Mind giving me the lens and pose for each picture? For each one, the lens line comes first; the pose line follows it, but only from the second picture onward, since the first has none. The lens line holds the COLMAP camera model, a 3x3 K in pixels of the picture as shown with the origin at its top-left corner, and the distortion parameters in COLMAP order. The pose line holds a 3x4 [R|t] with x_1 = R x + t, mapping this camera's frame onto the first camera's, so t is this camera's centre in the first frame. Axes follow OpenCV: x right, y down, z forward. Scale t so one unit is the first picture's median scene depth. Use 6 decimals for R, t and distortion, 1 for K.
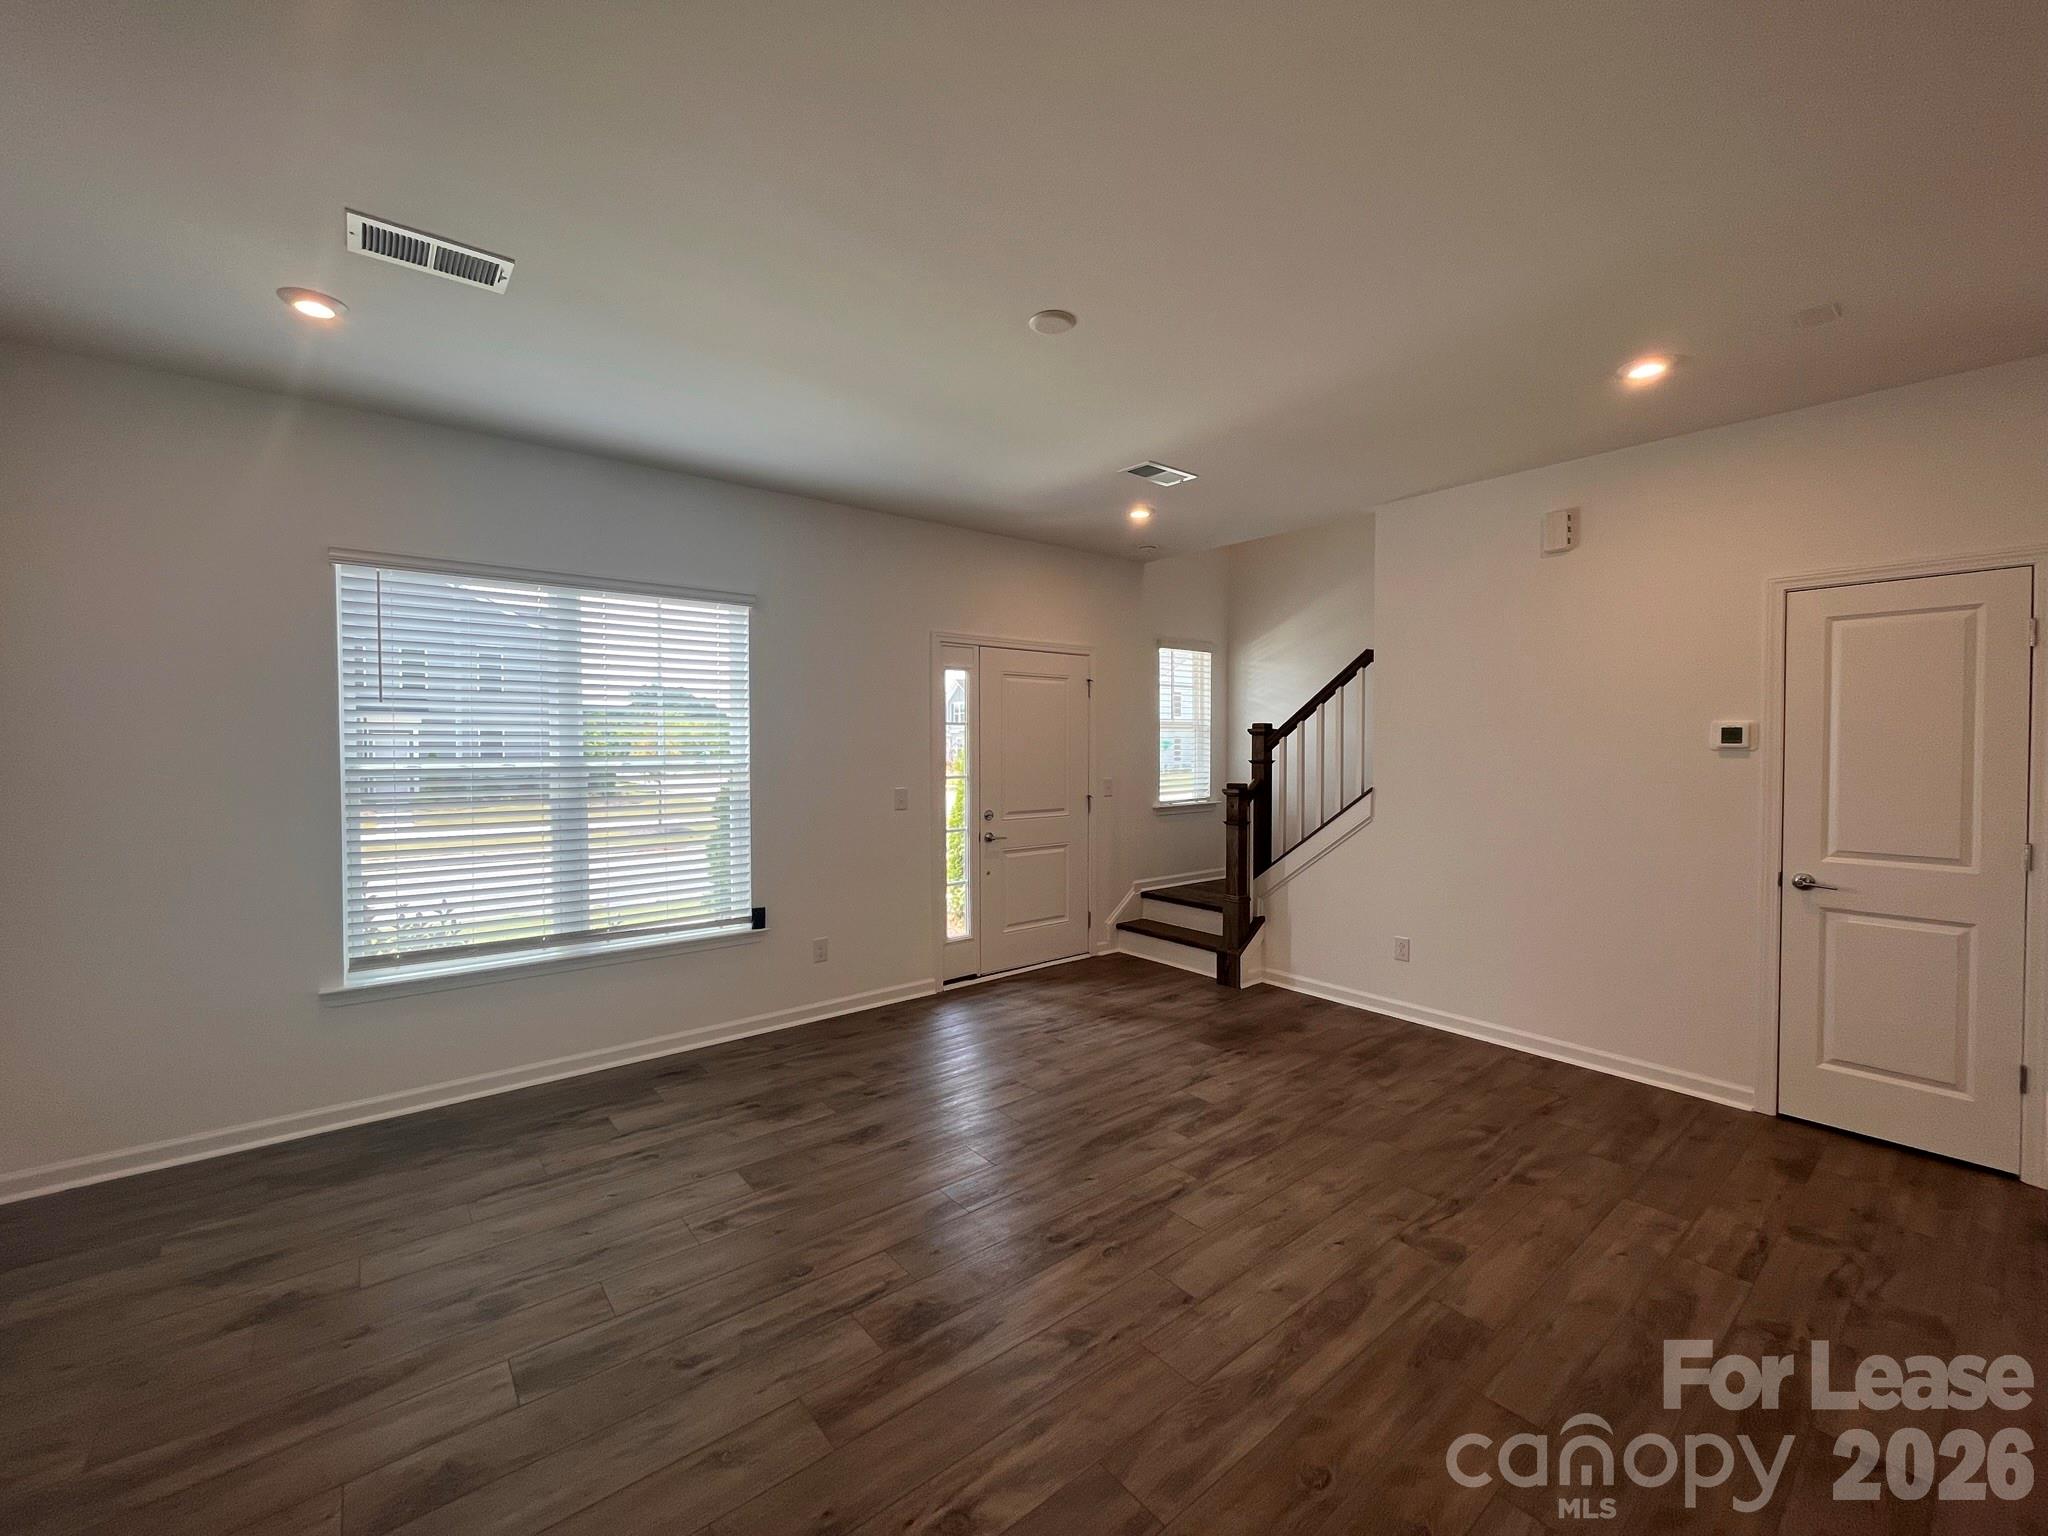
lens RADIAL K [[826.3, 0, 1019.1], [0, 826.3, 761.3], [0, 0, 1]] dist [-0.006742, 0.003184]
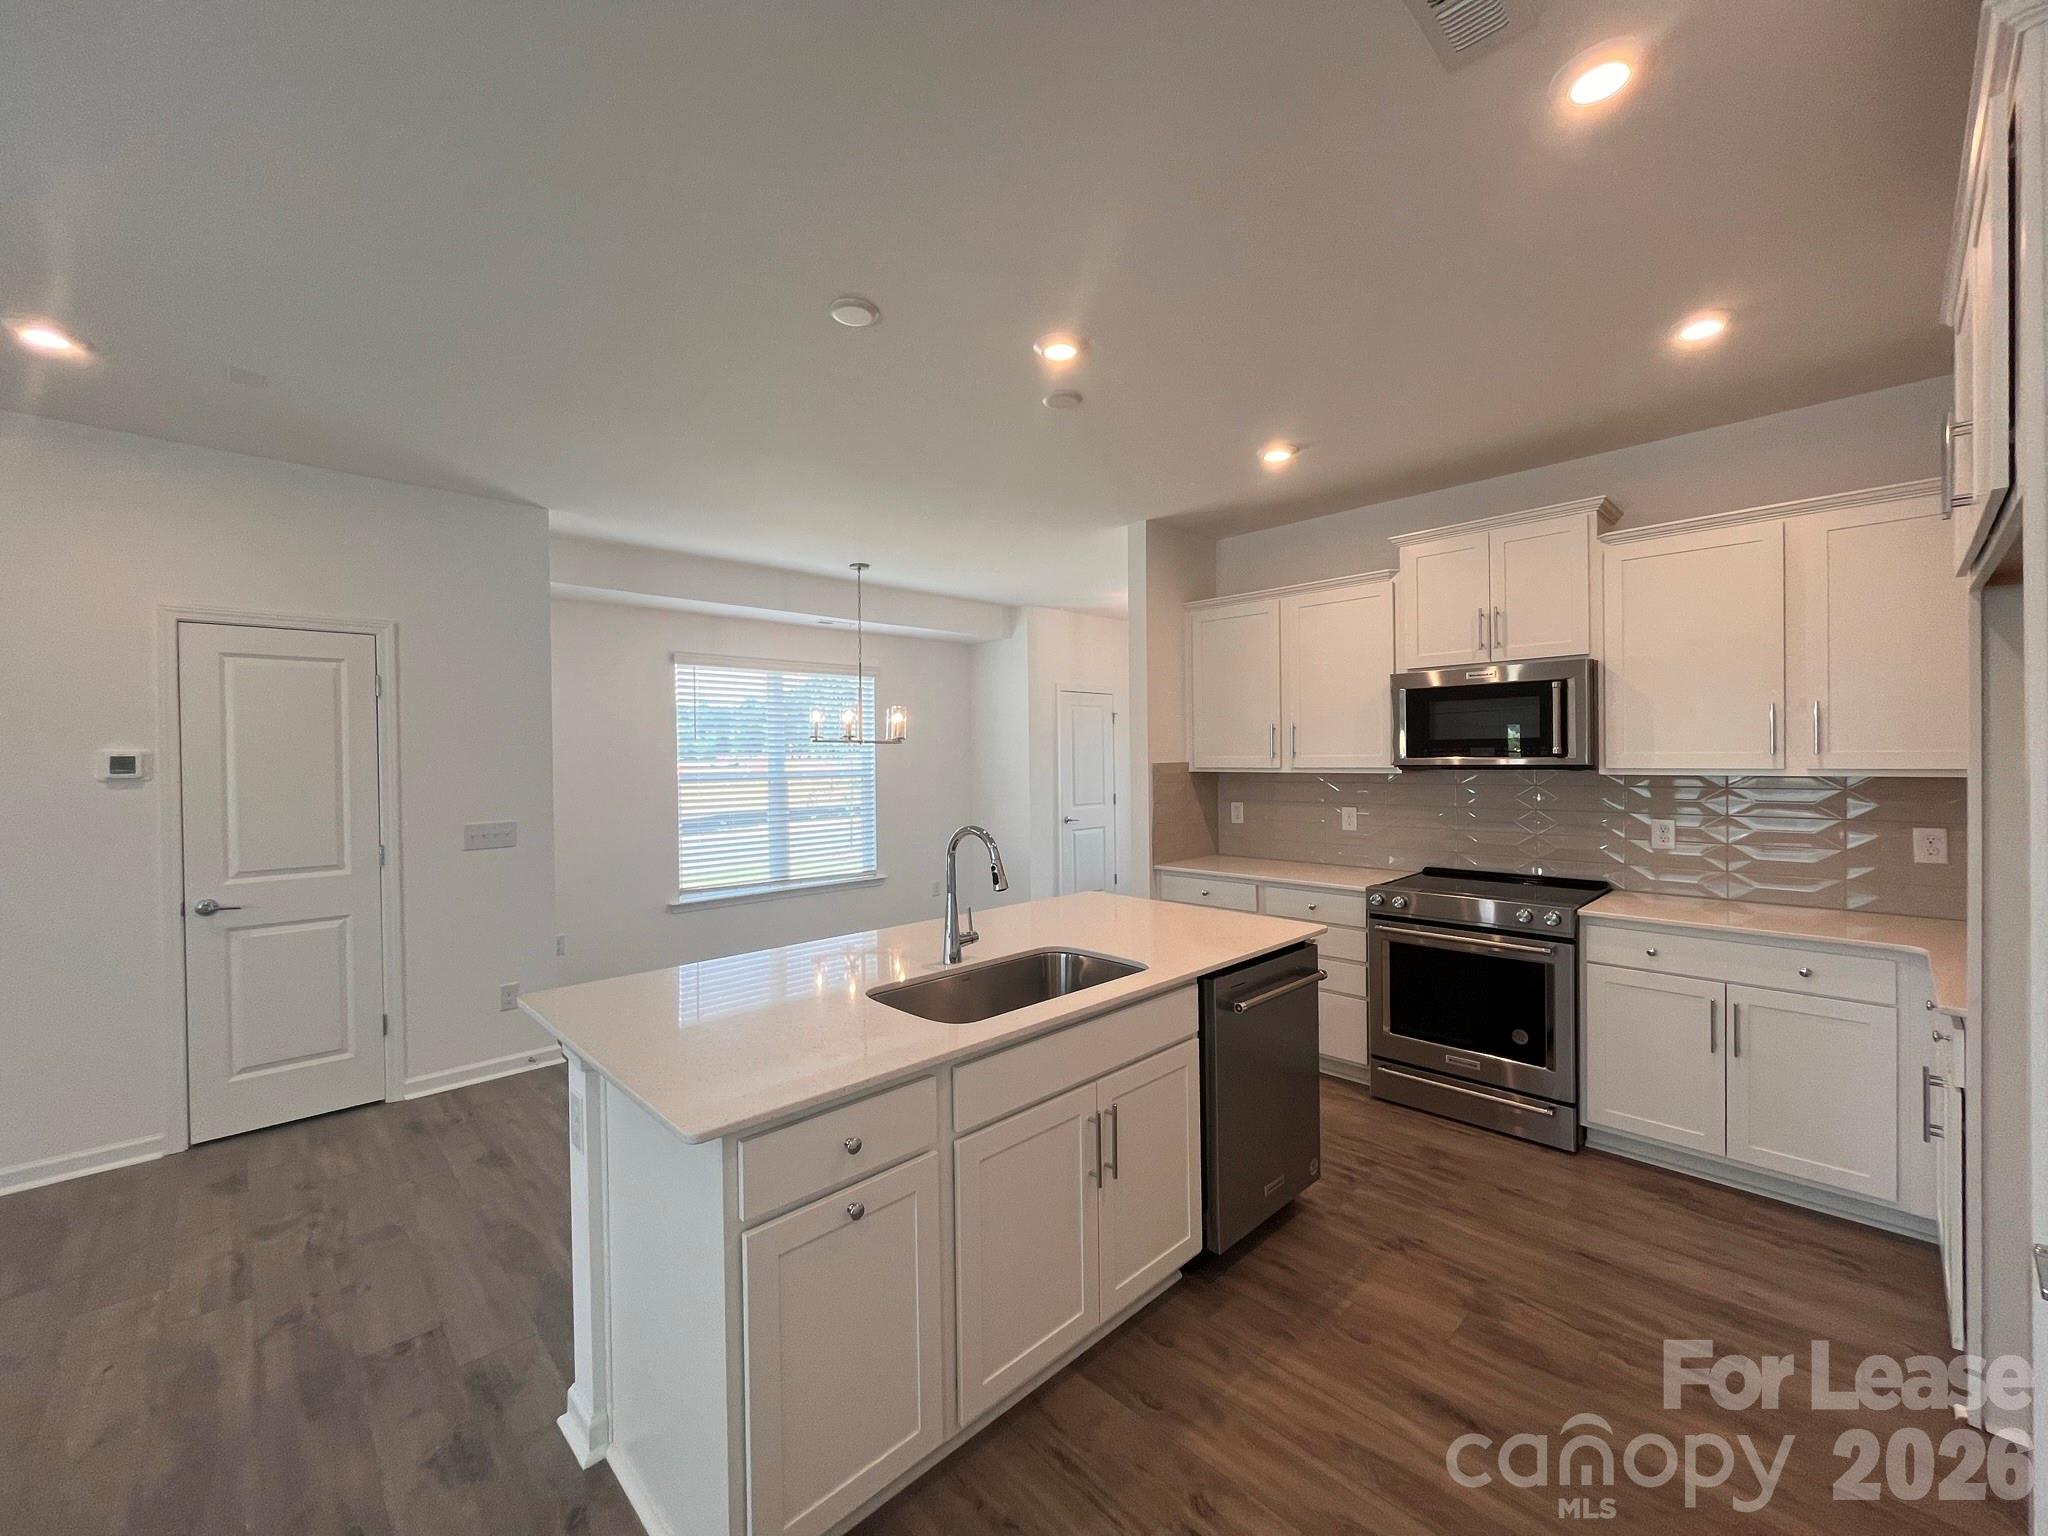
lens RADIAL K [[826.3, 0, 1019.1], [0, 826.3, 761.3], [0, 0, 1]] dist [-0.006742, 0.003184]
pose [[-0.083038, -0.006683, 0.996524, -0.151438], [0.035032, 0.999340, 0.009621, -0.009881], [-0.995930, 0.035709, -0.082749, 0.073052]]
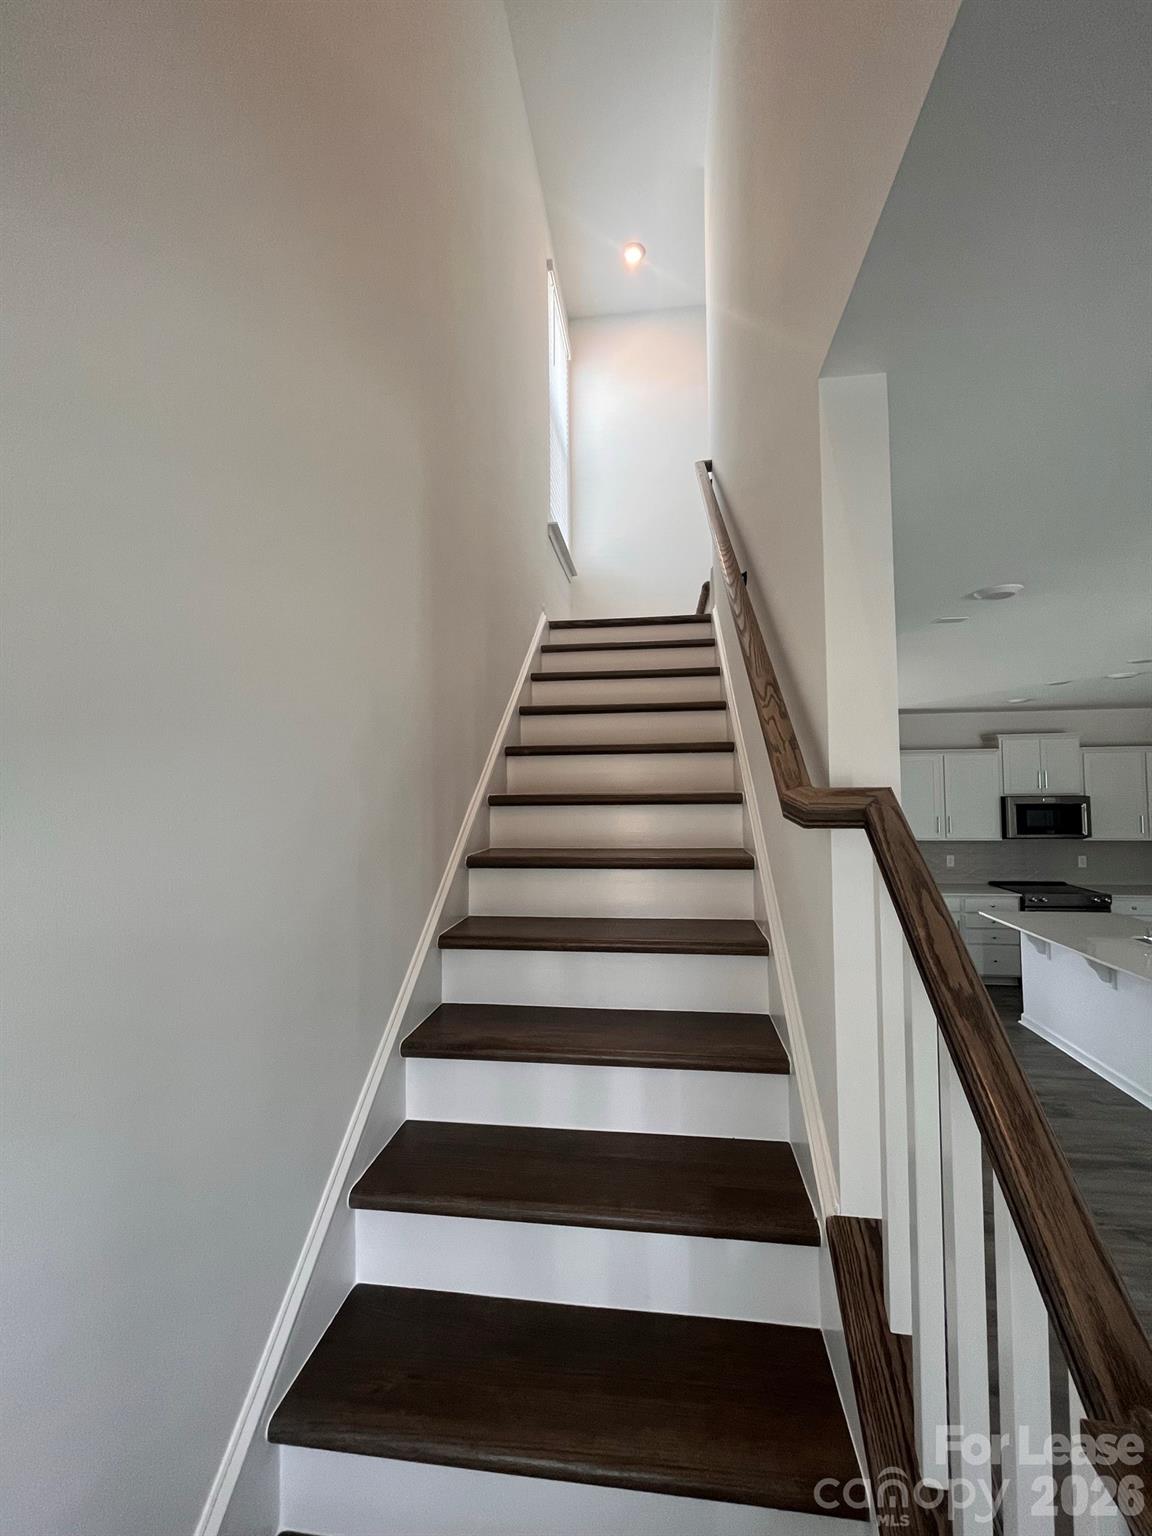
lens RADIAL K [[619.7, 0, 576.0], [0, 619.7, 768.0], [0, 0, 1]] dist [-0.006742, 0.003184]
pose [[-0.682931, 0.031439, 0.729806, 0.482148], [0.028261, 0.999463, -0.016610, -0.201865], [-0.729936, 0.009282, -0.683453, 1.798941]]
